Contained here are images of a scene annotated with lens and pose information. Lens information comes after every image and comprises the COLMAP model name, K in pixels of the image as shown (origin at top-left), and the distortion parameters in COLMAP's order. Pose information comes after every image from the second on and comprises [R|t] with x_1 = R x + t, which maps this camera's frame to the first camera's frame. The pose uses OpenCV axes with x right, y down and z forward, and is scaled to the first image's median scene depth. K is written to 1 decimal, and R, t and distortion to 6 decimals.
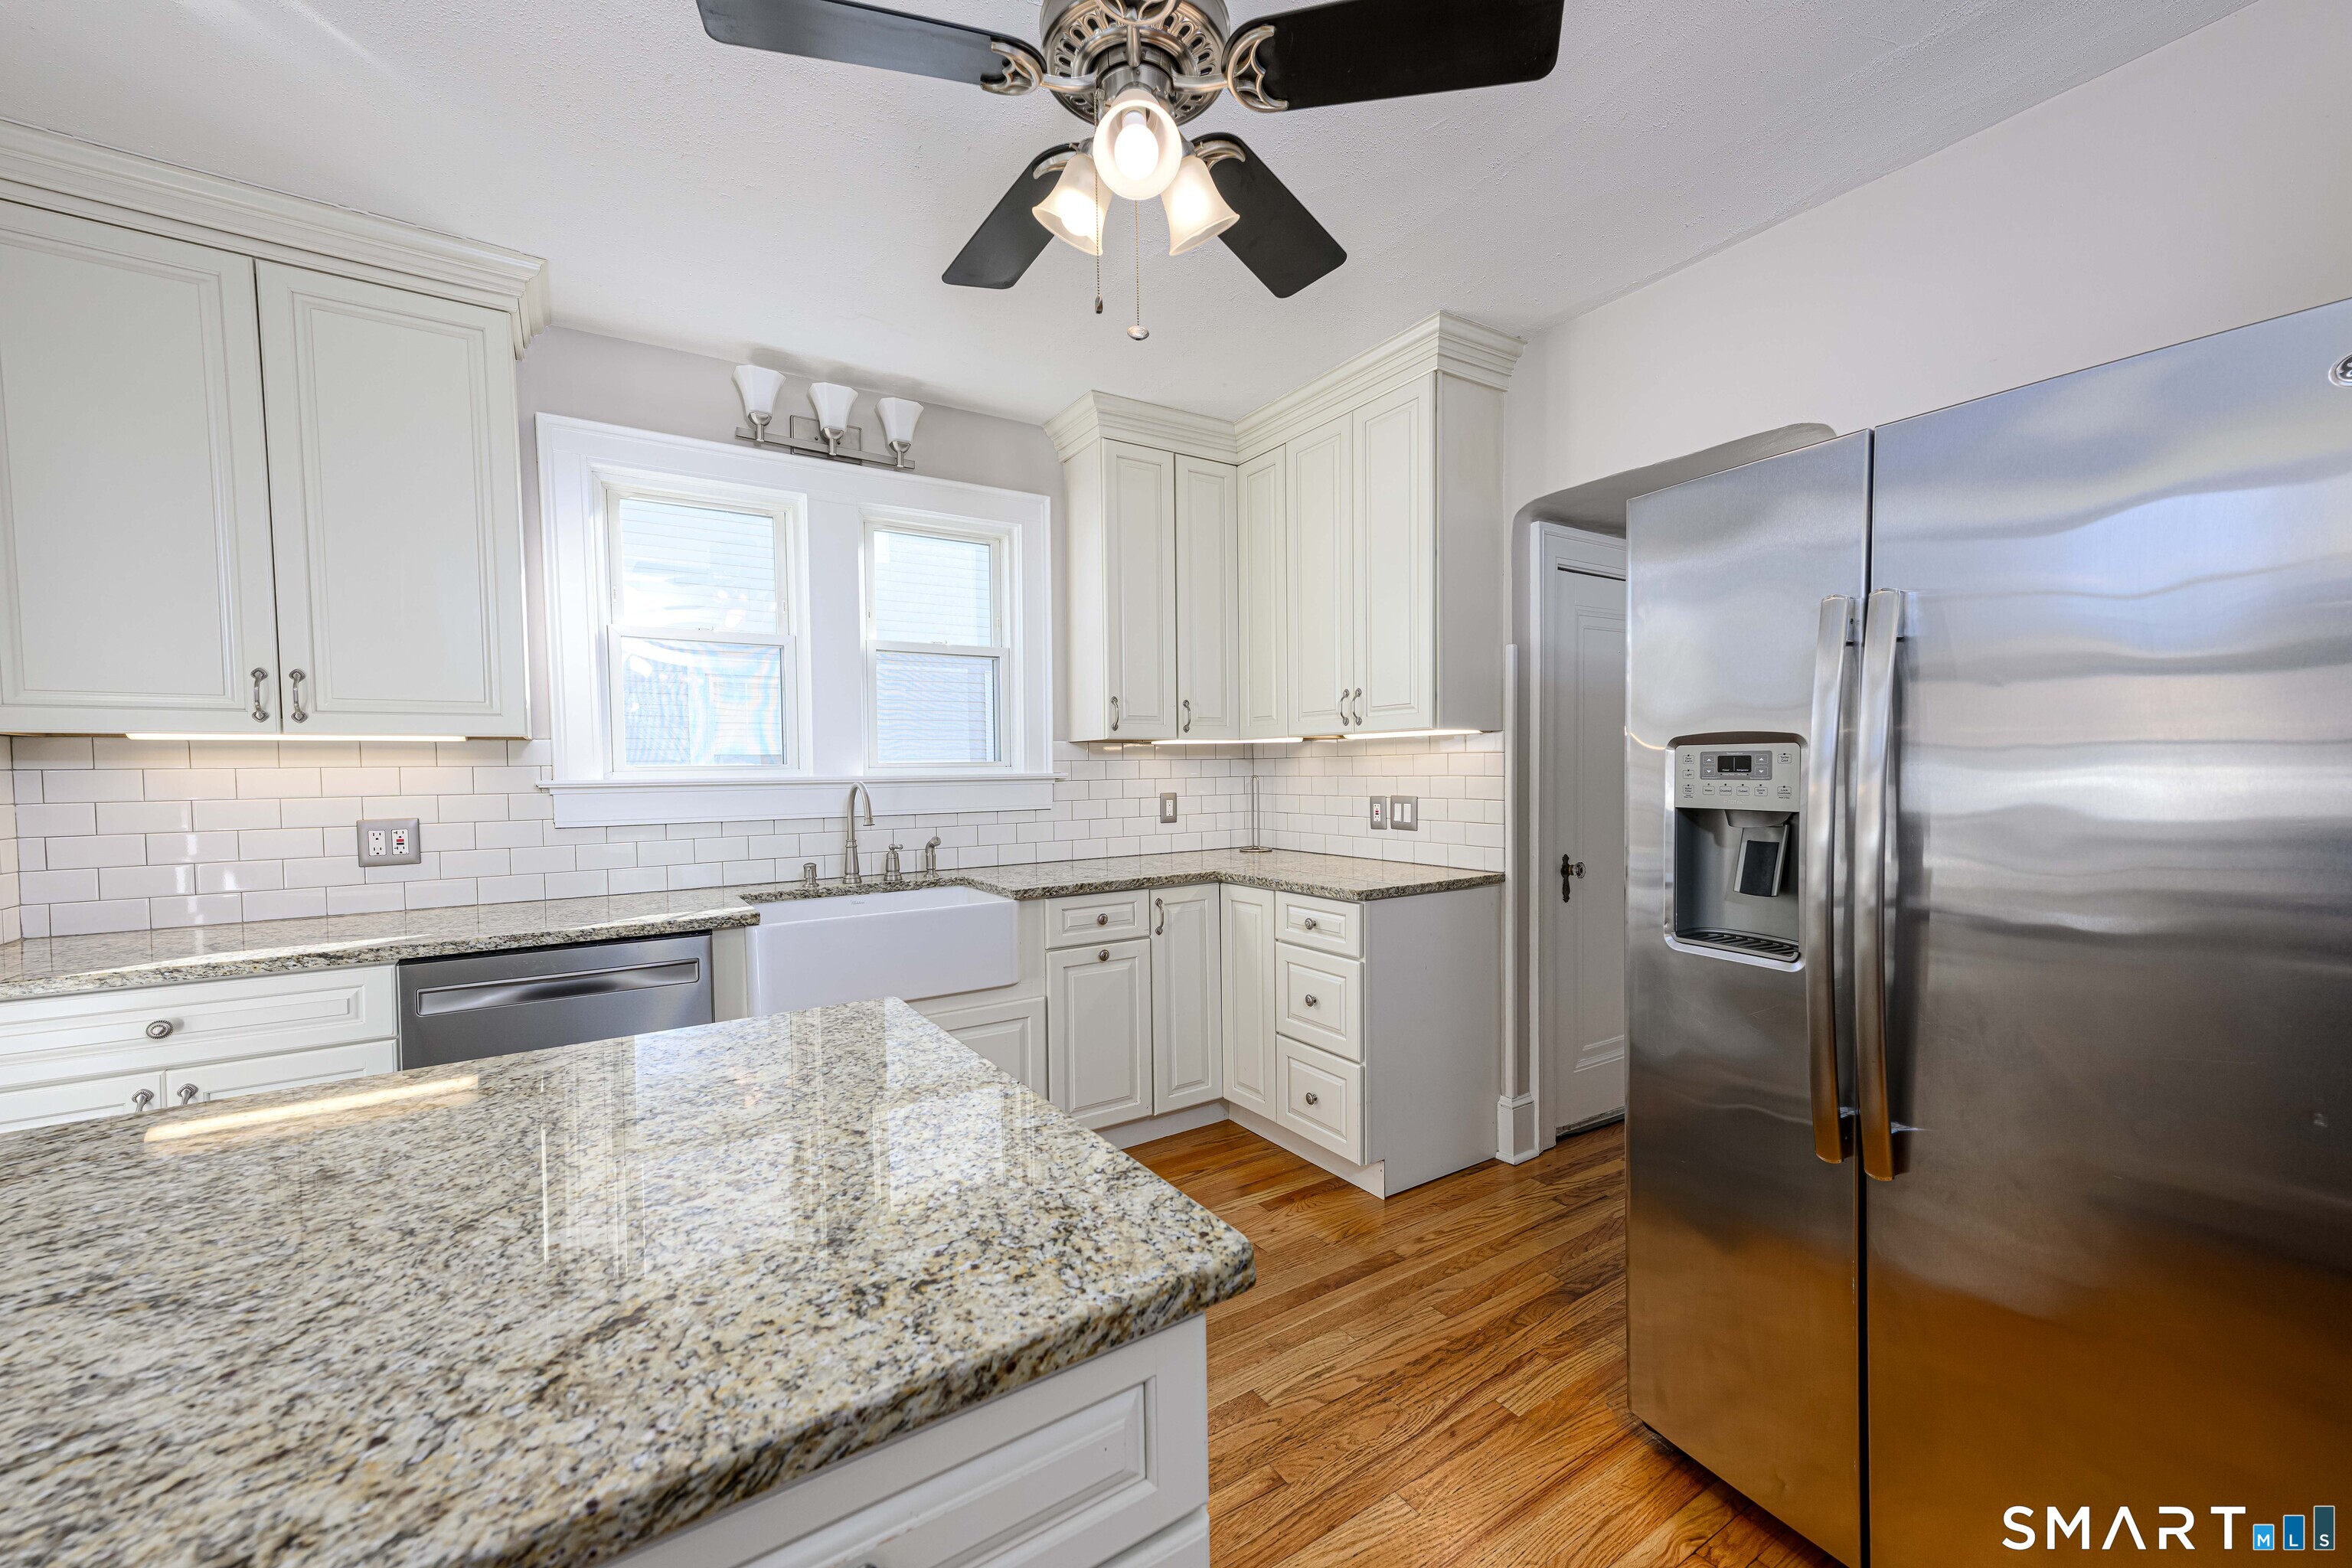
lens RADIAL K [[924.2, 0, 1164.2], [0, 924.2, 797.8], [0, 0, 1]] dist [0.026666, -0.000081]
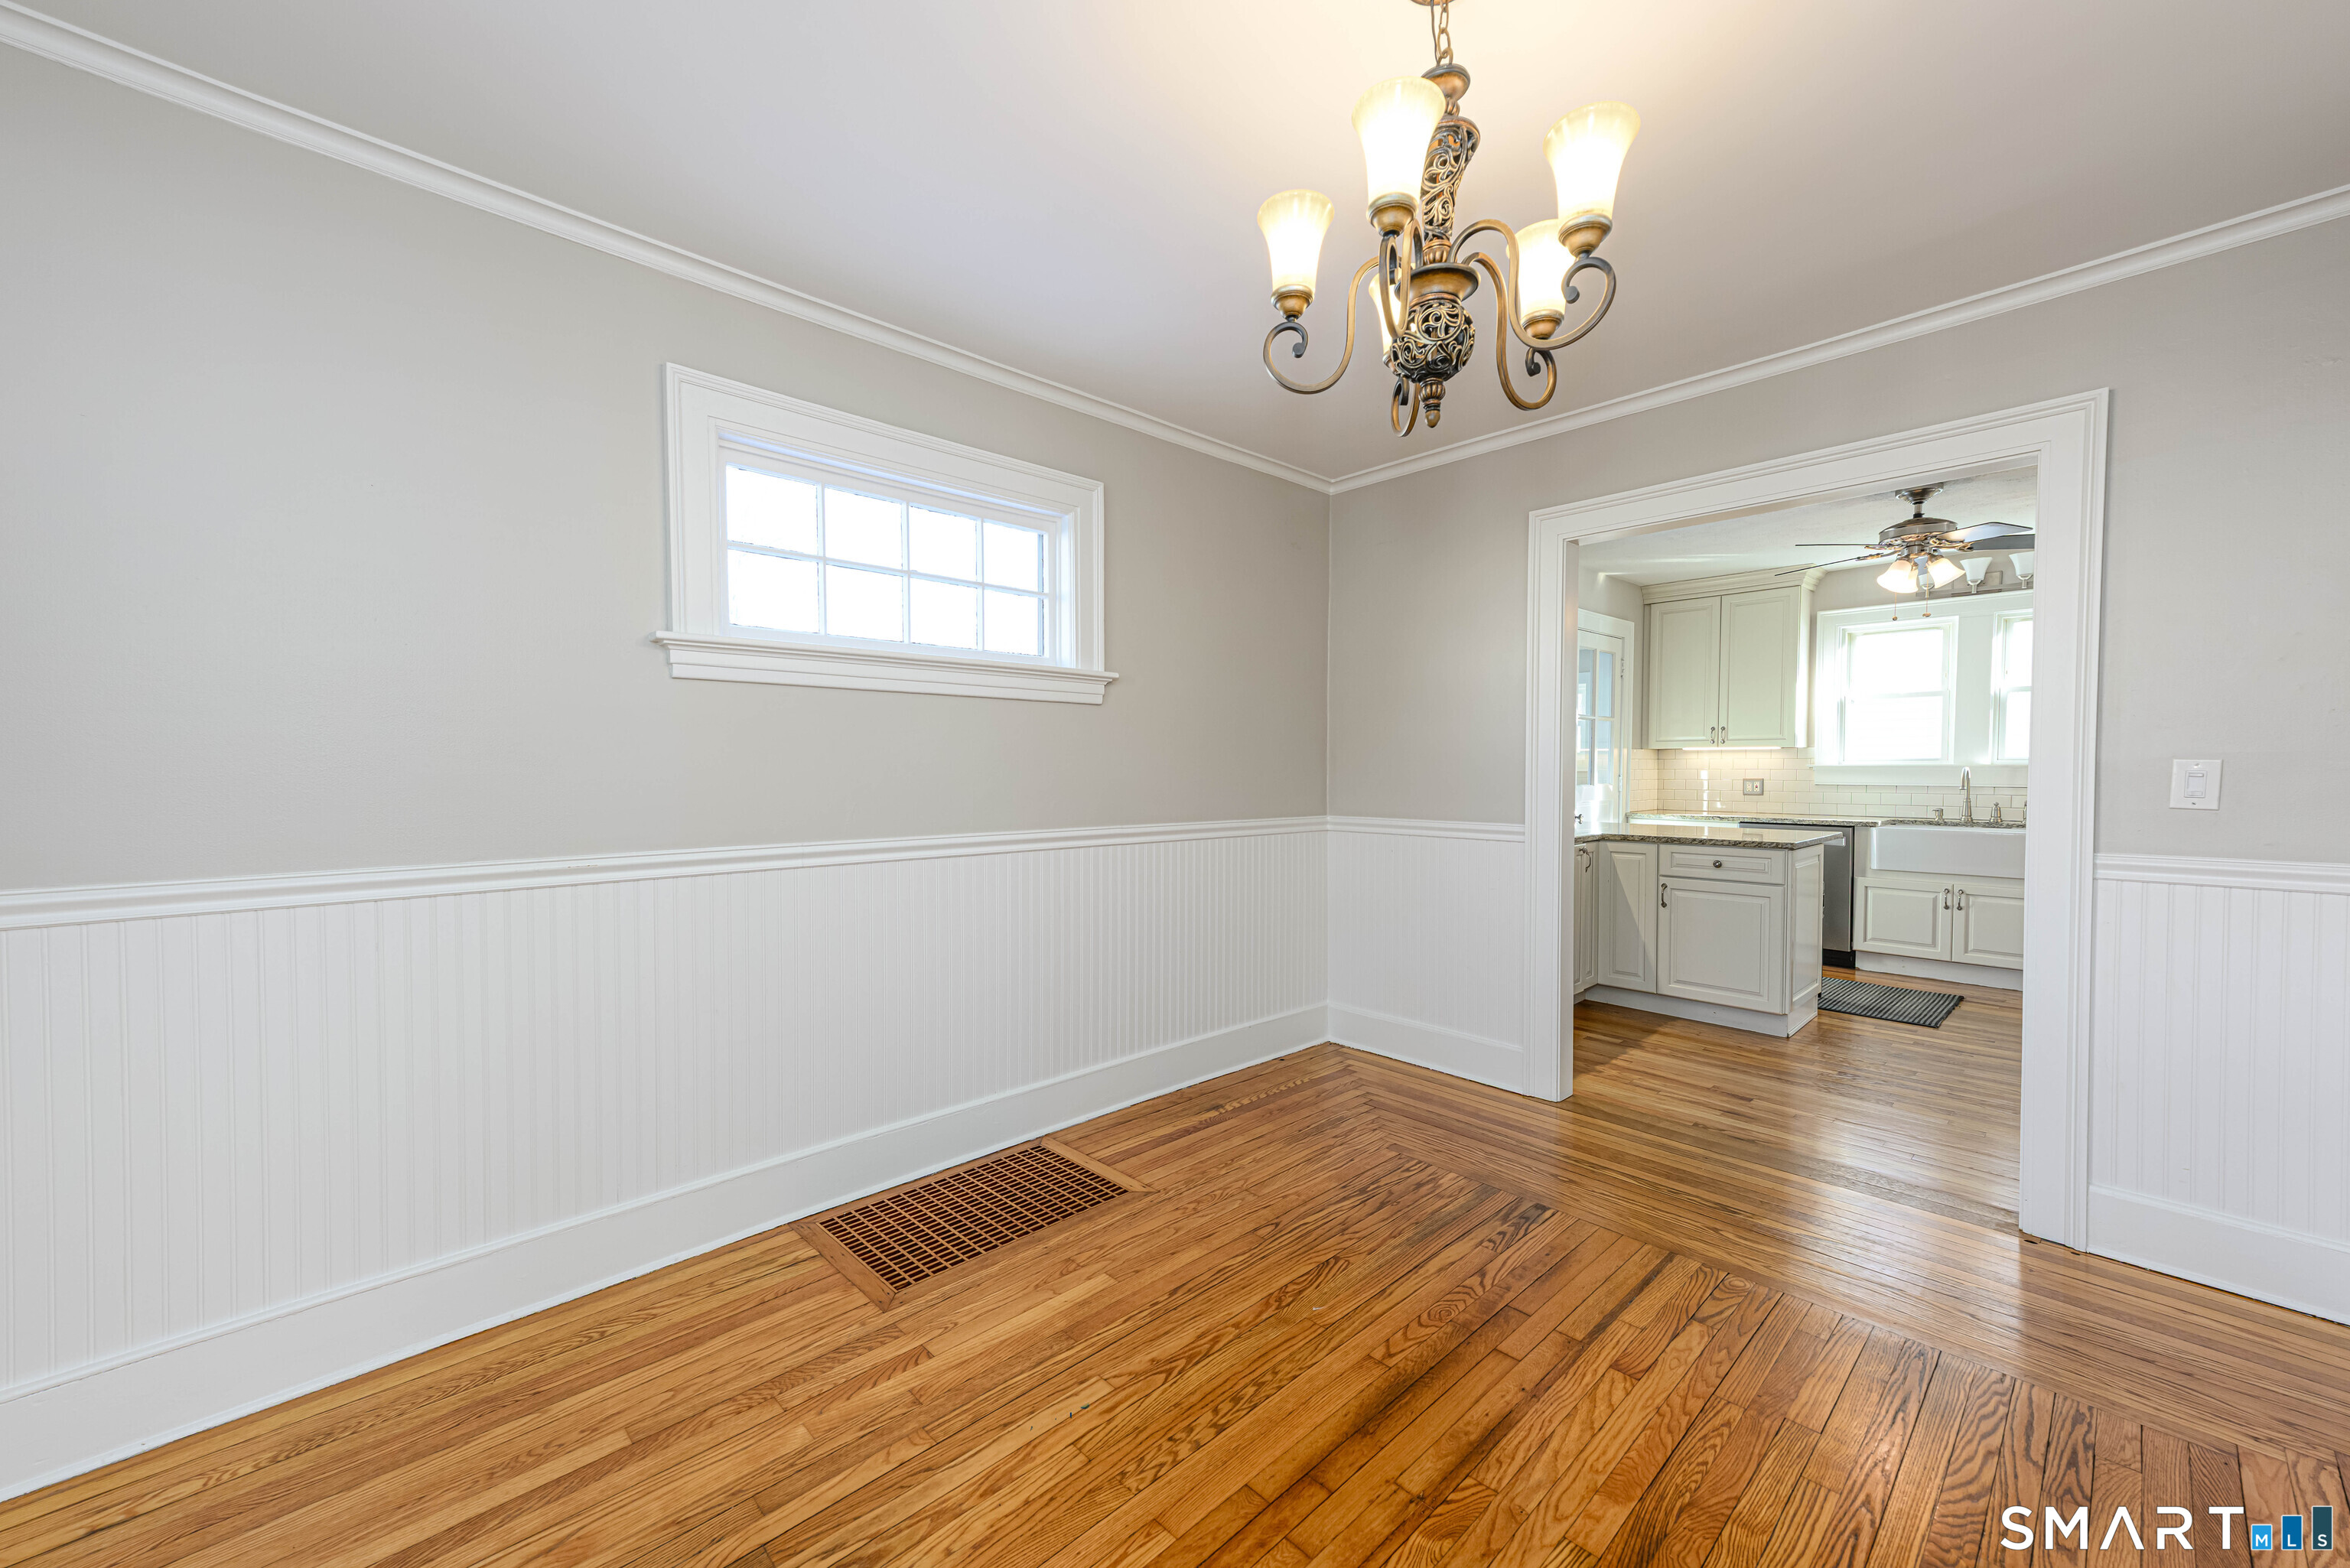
lens RADIAL K [[923.4, 0, 1163.2], [0, 923.4, 797.8], [0, 0, 1]] dist [0.026666, -0.000081]
pose [[0.187253, 0.044341, -0.981310, 1.208417], [-0.036803, 0.998596, 0.038100, 0.031392], [0.981622, 0.028981, 0.188622, -0.938890]]
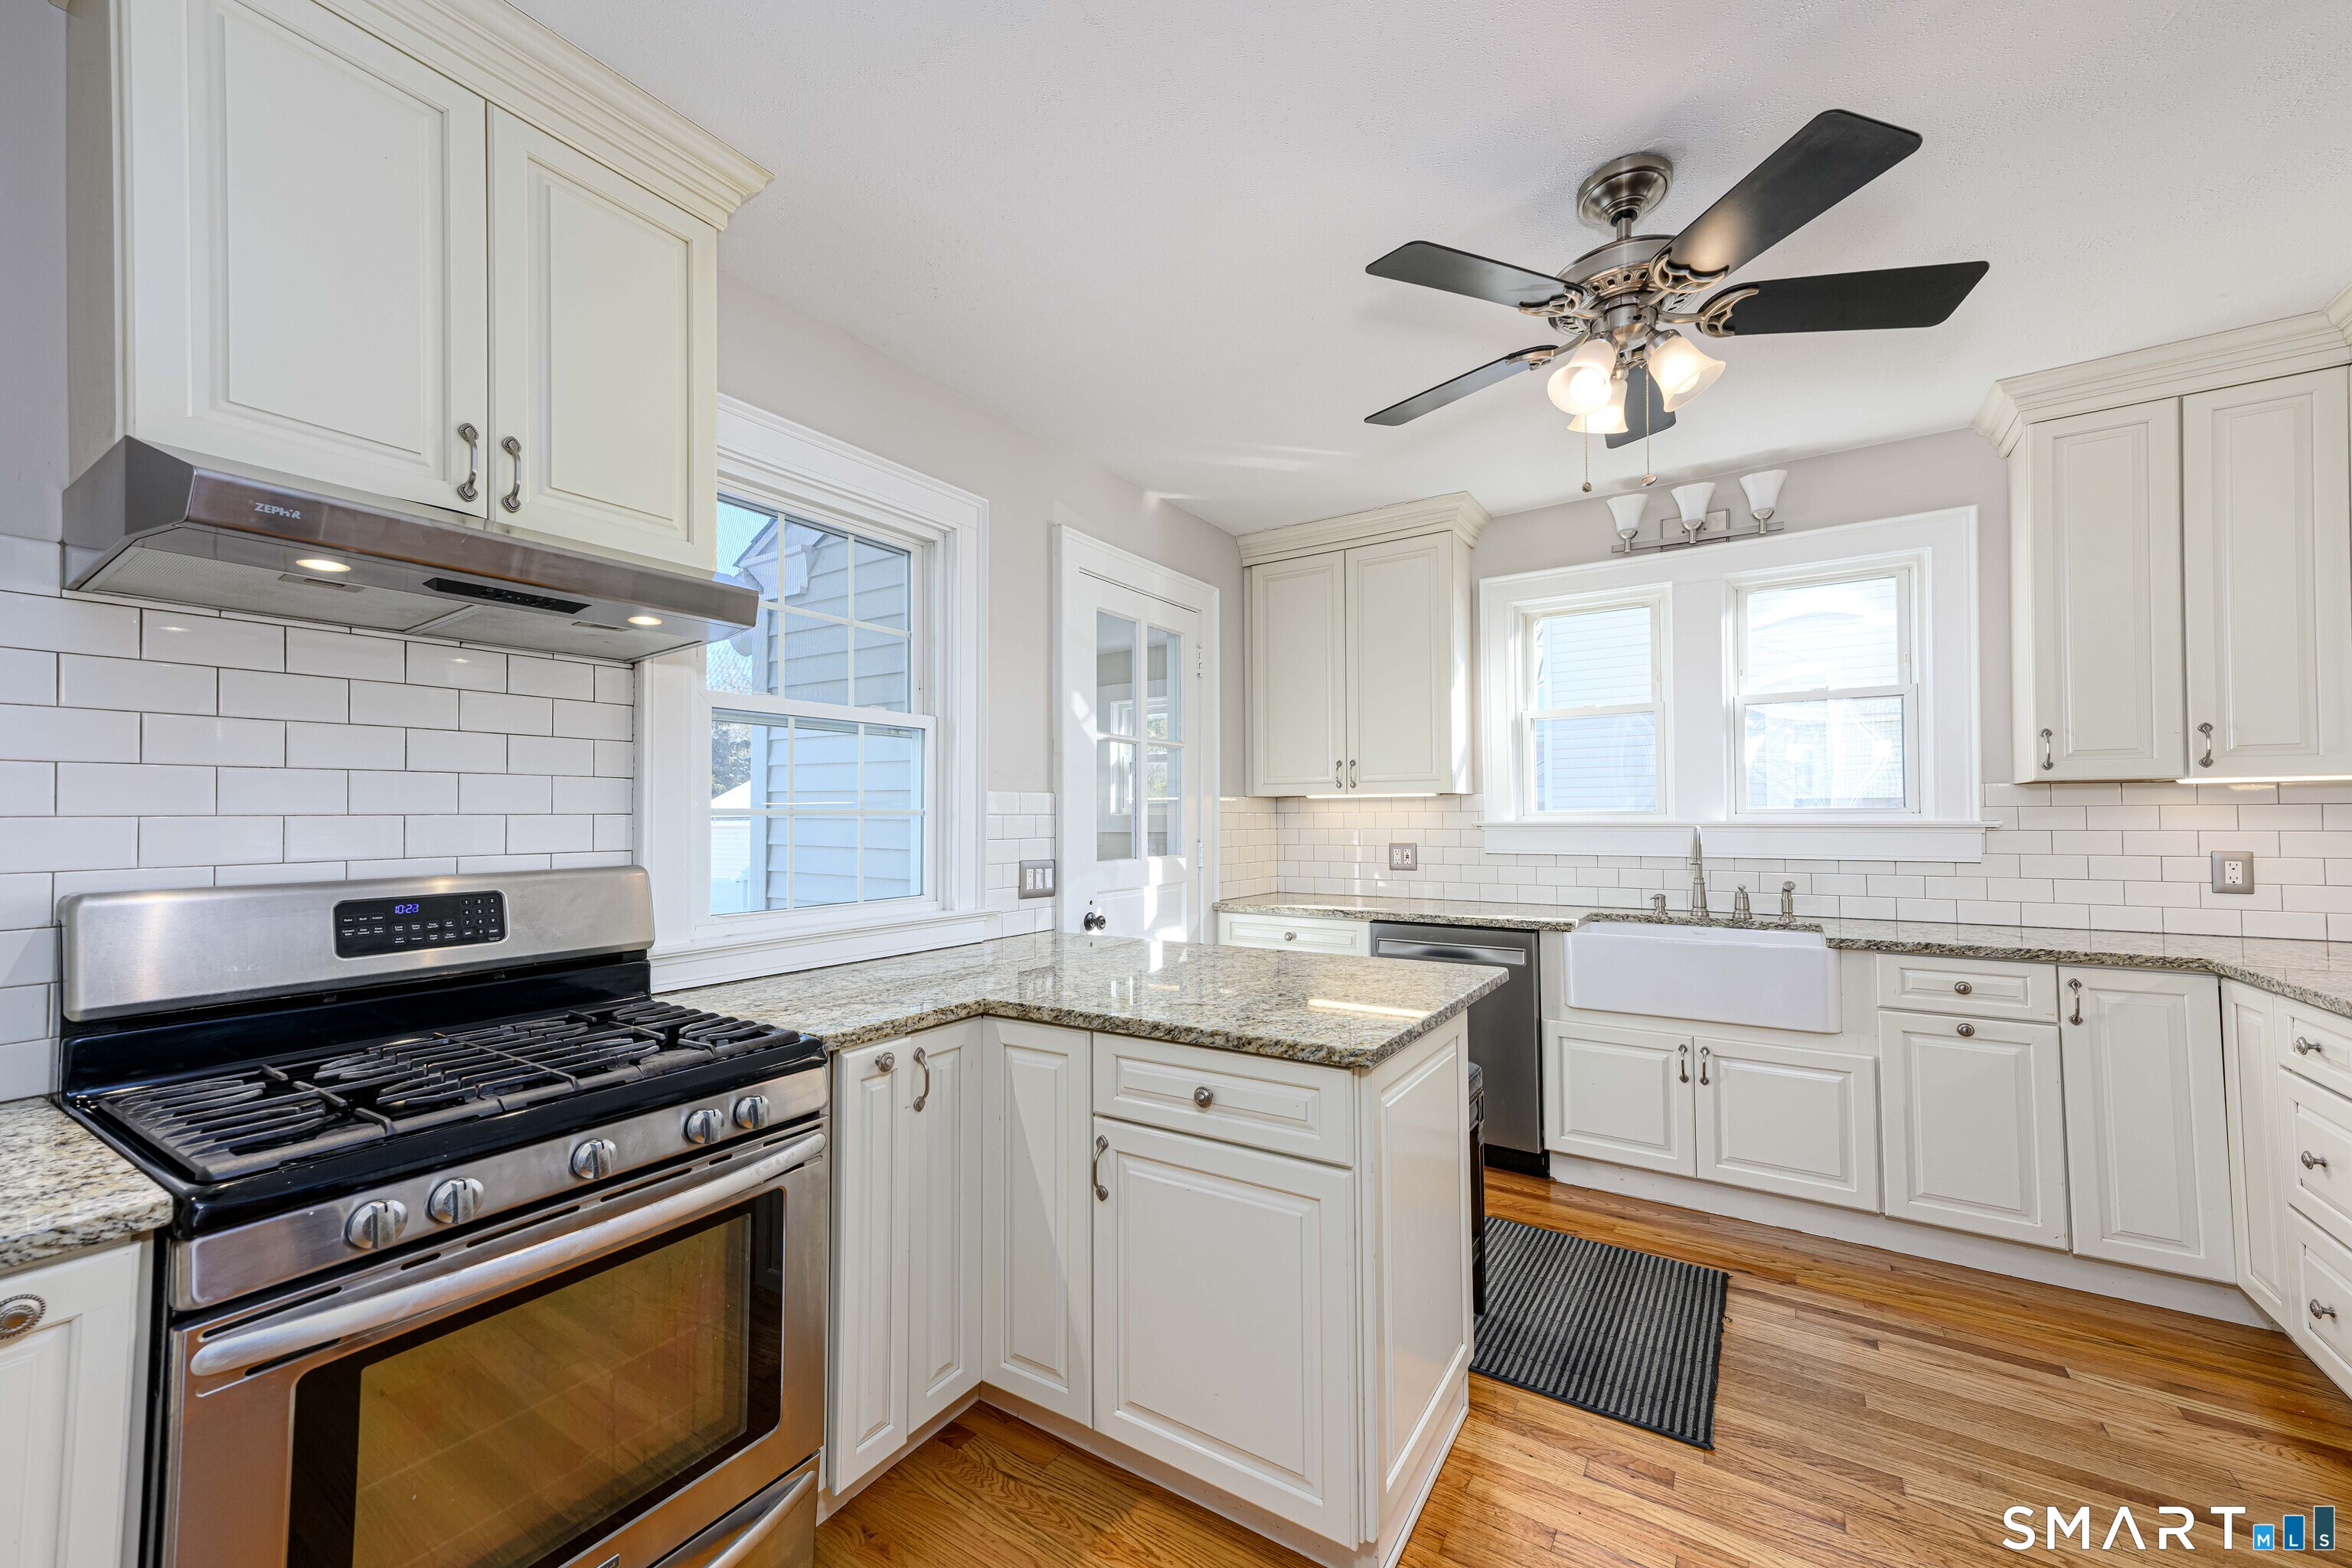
lens RADIAL K [[924.2, 0, 1164.2], [0, 924.2, 797.8], [0, 0, 1]] dist [0.026666, -0.000081]
pose [[0.409374, -0.011552, -0.912294, 0.428037], [-0.033897, 0.999037, -0.027861, 0.002044], [0.911737, 0.042329, 0.408588, -0.059803]]
